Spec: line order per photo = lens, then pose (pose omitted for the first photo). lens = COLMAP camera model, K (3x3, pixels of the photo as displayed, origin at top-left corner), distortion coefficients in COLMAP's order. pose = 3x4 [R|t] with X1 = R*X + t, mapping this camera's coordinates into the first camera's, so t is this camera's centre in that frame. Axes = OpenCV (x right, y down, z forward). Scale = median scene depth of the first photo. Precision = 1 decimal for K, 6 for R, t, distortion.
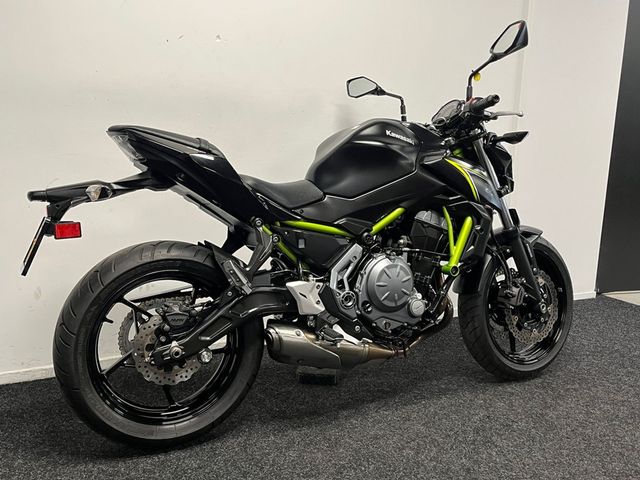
lens RADIAL K [[625.3, 0, 320.0], [0, 625.3, 240.0], [0, 0, 1]] dist [0.054355, -0.022176]
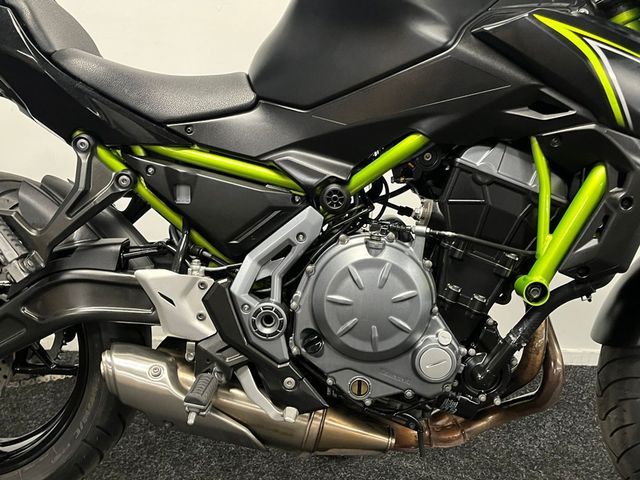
lens RADIAL K [[625.3, 0, 320.0], [0, 625.3, 240.0], [0, 0, 1]] dist [0.054355, -0.022176]
pose [[0.879871, 0.113084, -0.461561, 0.286682], [-0.085573, 0.993100, 0.080184, -0.007477], [0.467444, -0.031054, 0.883477, 0.585207]]
